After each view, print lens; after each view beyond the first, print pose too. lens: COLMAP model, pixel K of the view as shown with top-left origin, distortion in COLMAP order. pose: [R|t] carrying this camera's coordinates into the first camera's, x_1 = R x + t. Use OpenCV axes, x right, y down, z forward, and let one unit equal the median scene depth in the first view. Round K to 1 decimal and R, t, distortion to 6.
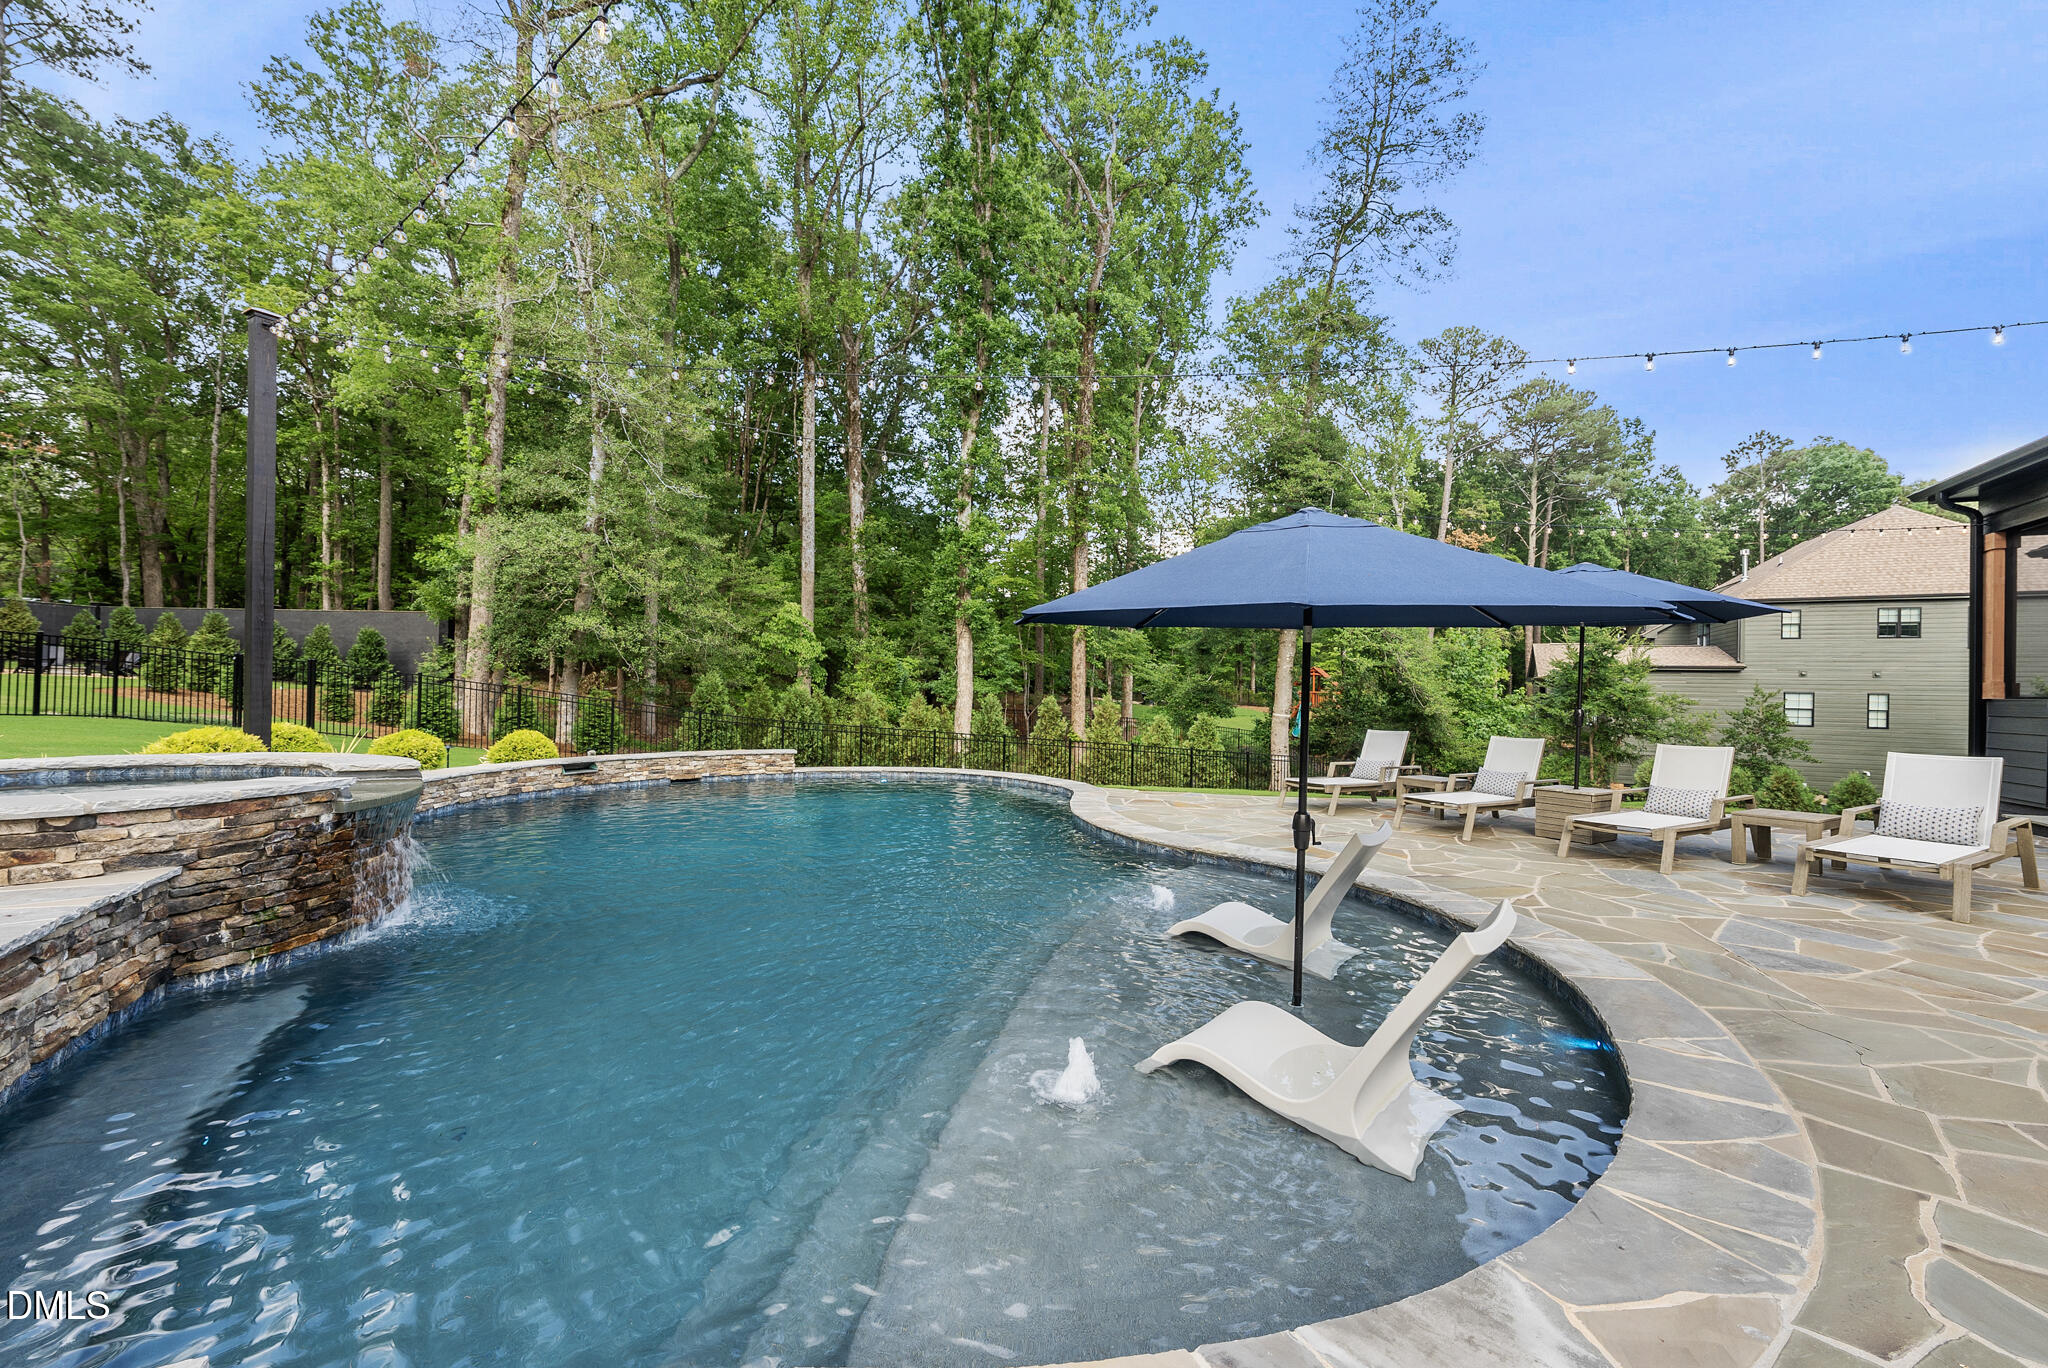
lens RADIAL K [[788.6, 0, 1024.0], [0, 788.6, 684.0], [0, 0, 1]] dist [-0.001179, 0.000021]
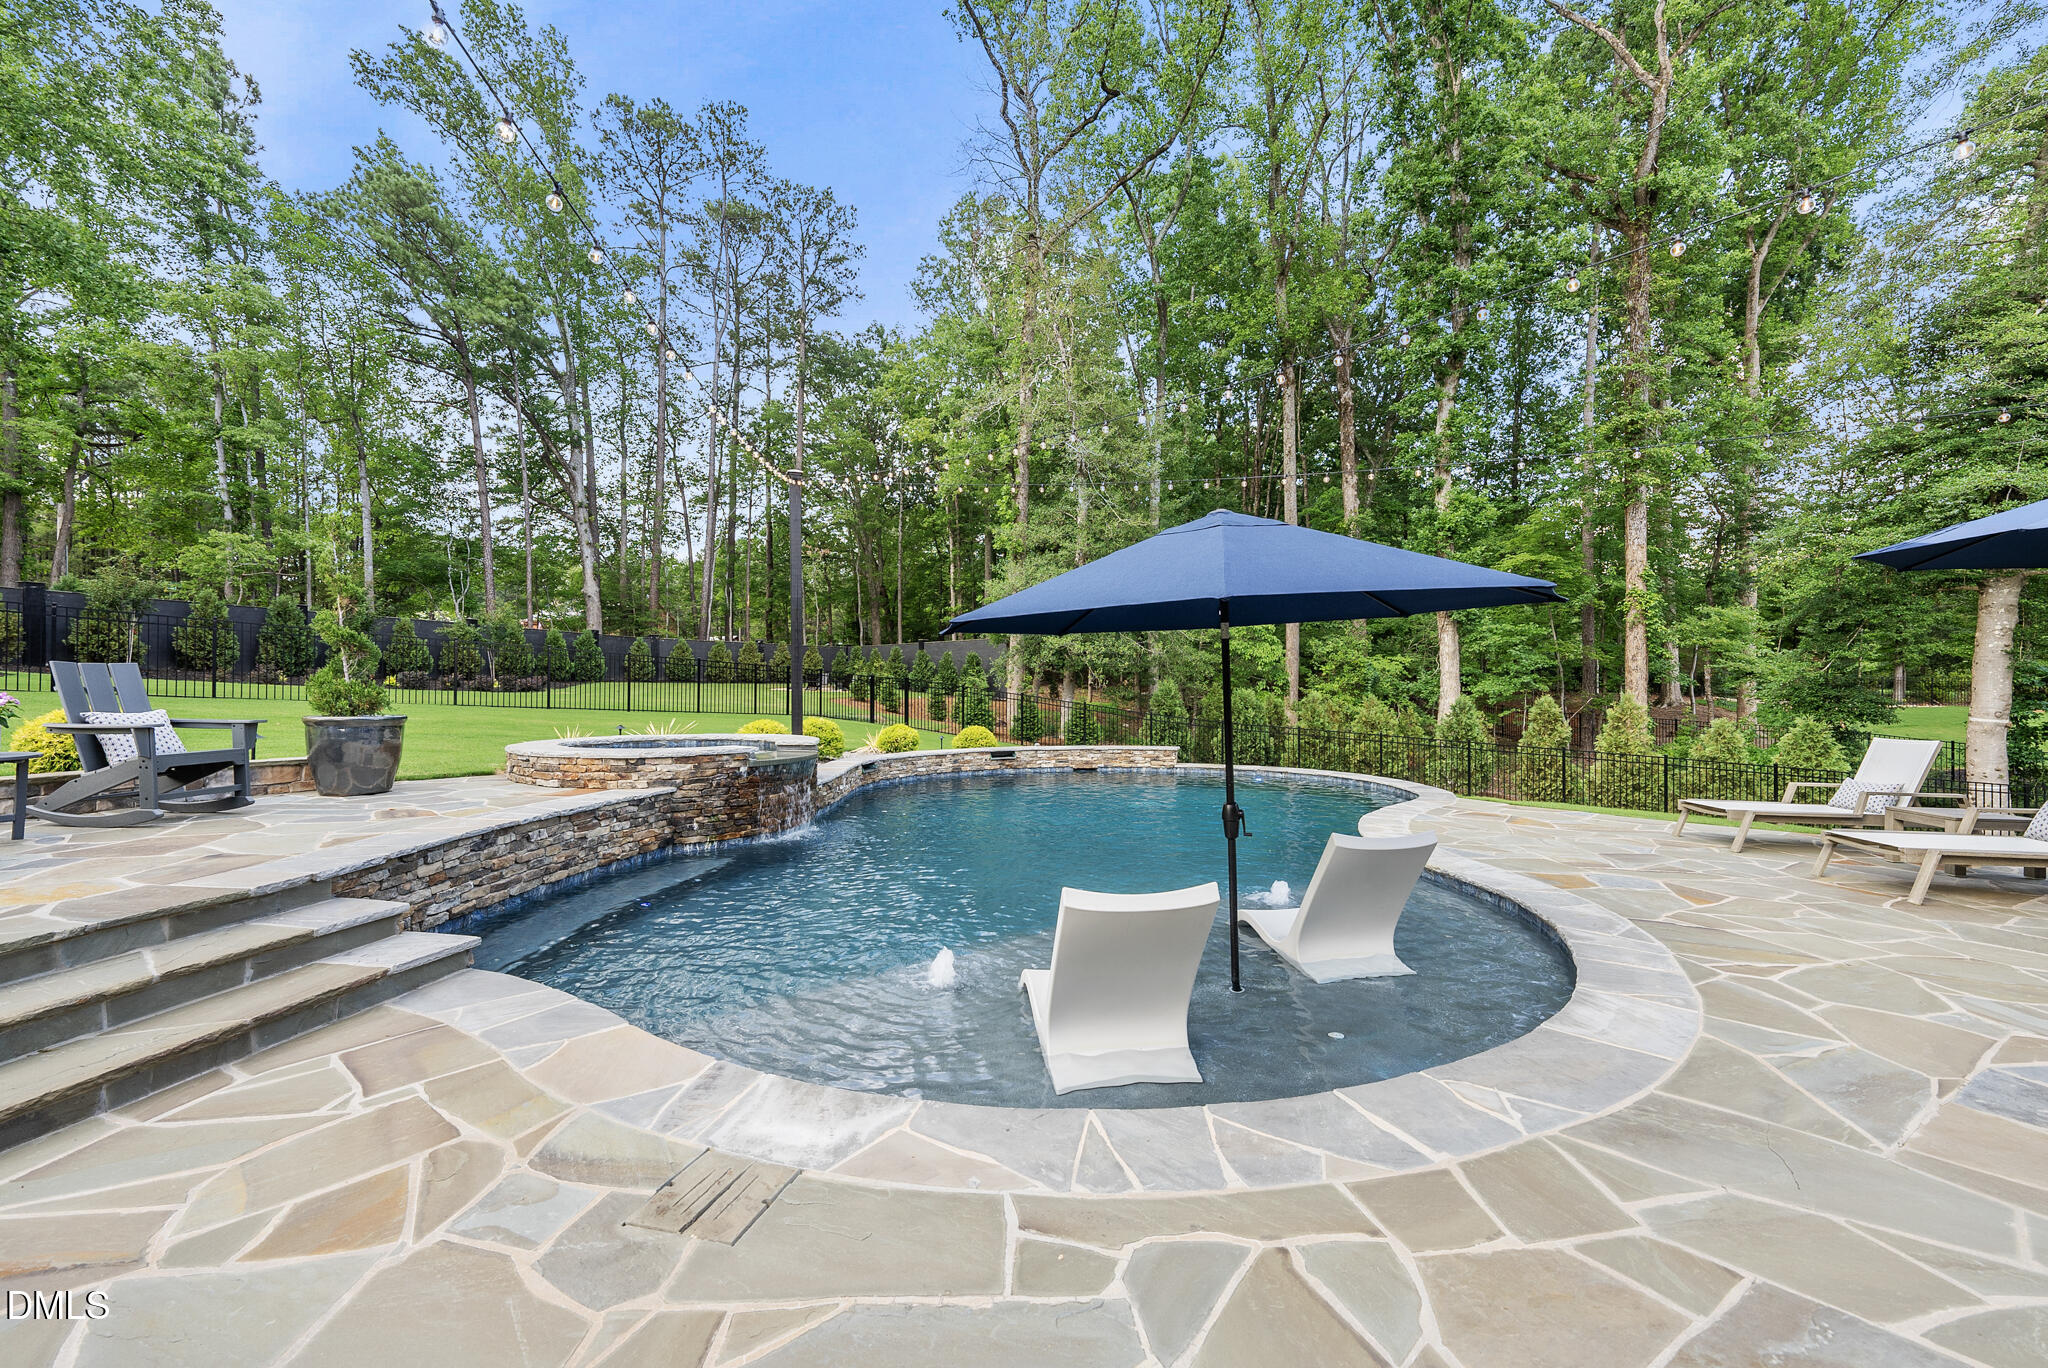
lens RADIAL K [[788.6, 0, 1024.0], [0, 788.6, 684.0], [0, 0, 1]] dist [-0.001179, 0.000021]
pose [[0.773236, -0.023086, -0.633698, 0.255733], [0.019950, 0.999728, -0.012078, 0.004343], [0.633805, -0.003303, 0.773486, 0.008579]]
